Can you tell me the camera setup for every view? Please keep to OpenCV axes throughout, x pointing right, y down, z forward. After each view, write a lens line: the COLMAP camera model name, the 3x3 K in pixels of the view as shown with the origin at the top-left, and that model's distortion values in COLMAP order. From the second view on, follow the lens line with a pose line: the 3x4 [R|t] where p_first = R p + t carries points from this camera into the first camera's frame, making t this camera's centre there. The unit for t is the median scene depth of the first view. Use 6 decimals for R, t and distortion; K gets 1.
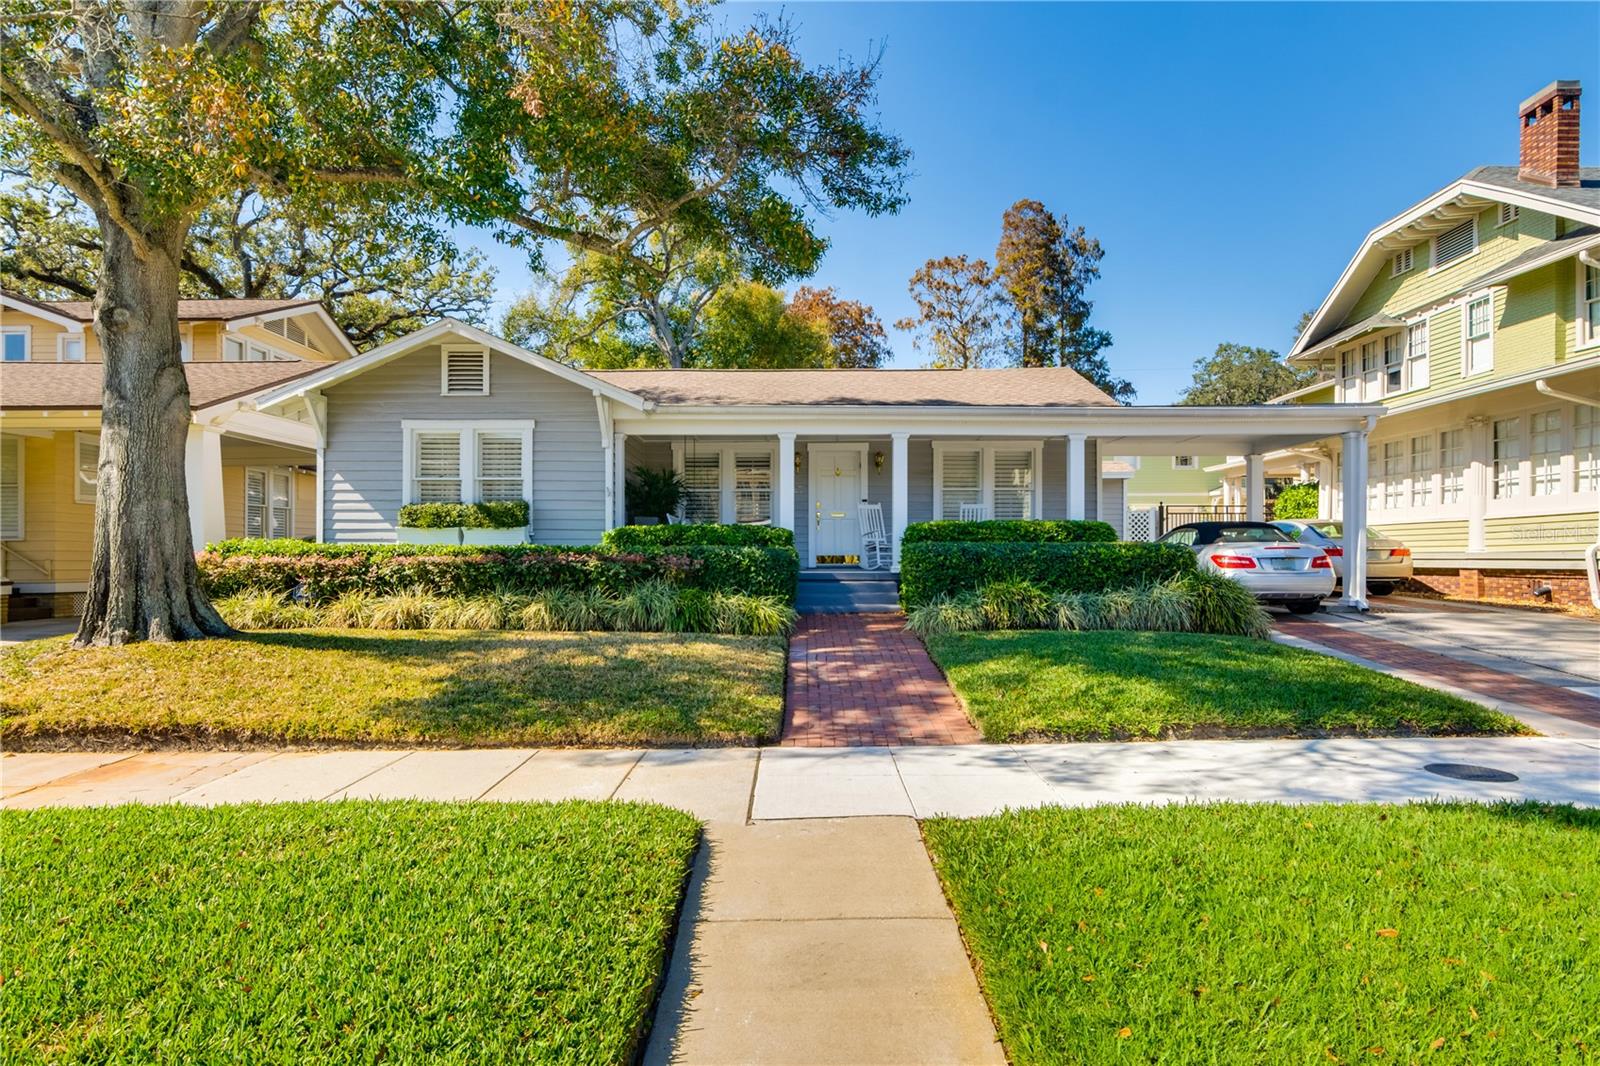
lens RADIAL K [[896.6, 0, 800.3], [0, 896.6, 552.0], [0, 0, 1]] dist [0.002120, 0.000501]
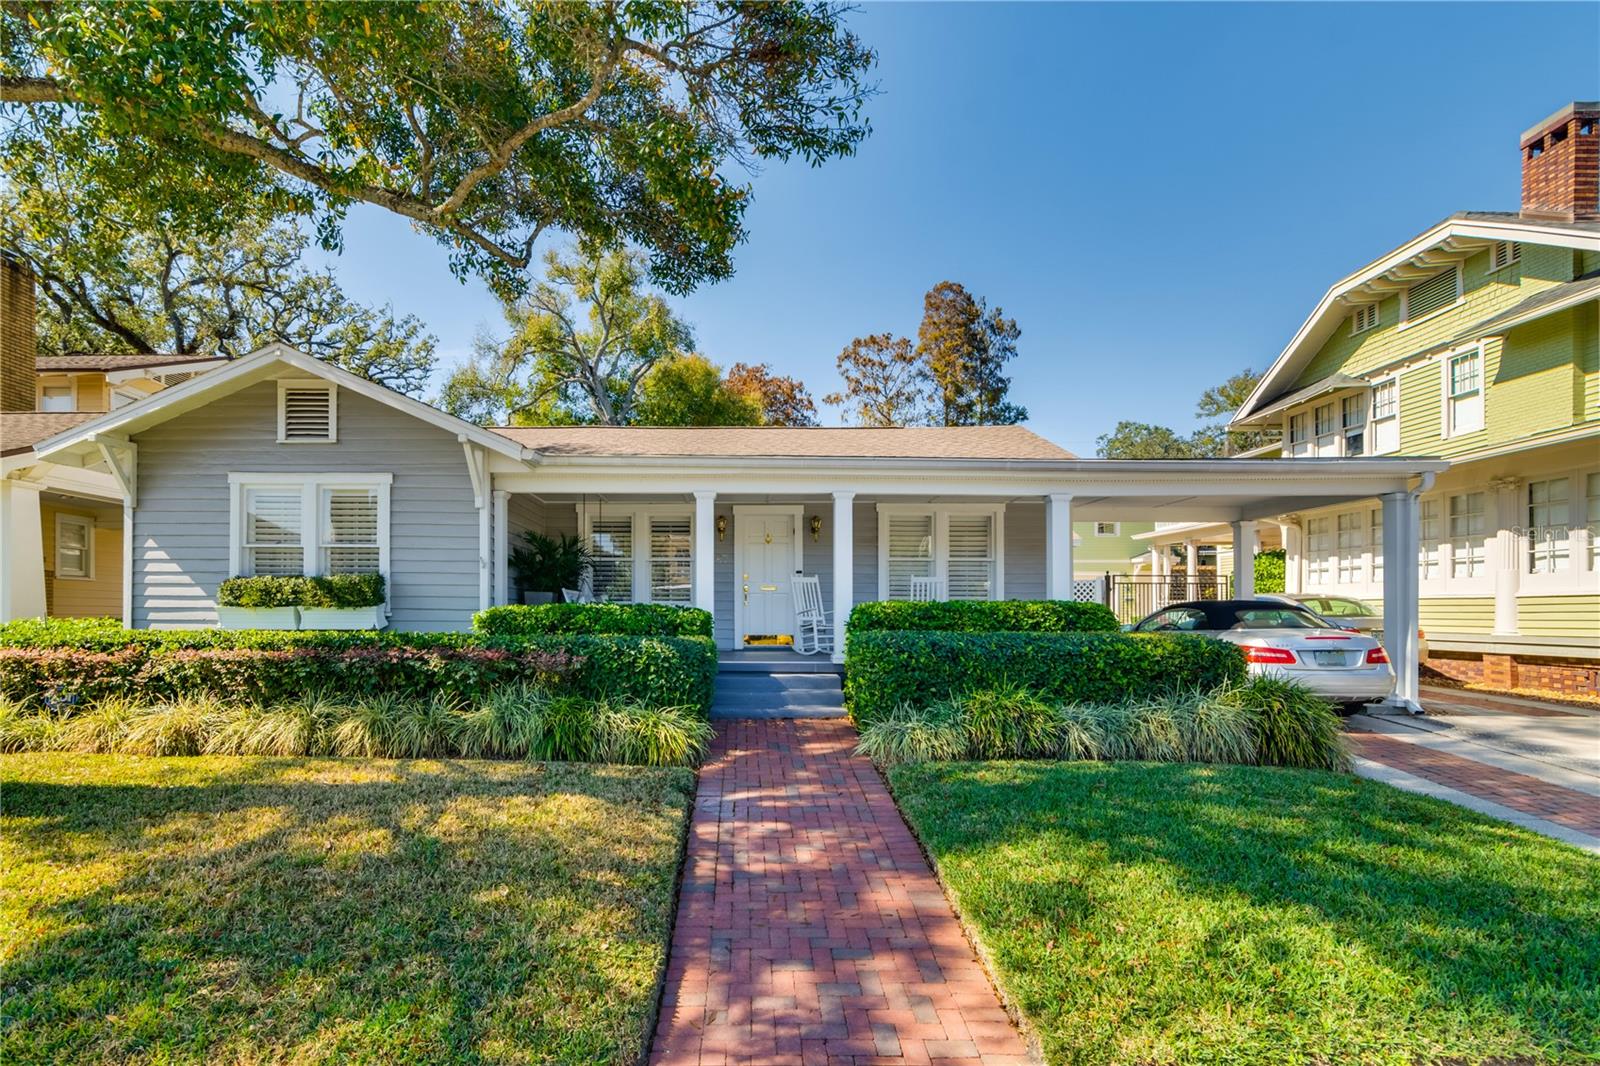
lens RADIAL K [[780.2, 0, 795.2], [0, 780.2, 614.7], [0, 0, 1]] dist [0.000338, 0.000081]
pose [[0.997410, -0.003382, 0.071850, 0.015278], [0.002658, 0.999945, 0.010158, -0.026411], [-0.071880, -0.009941, 0.997364, 0.276904]]
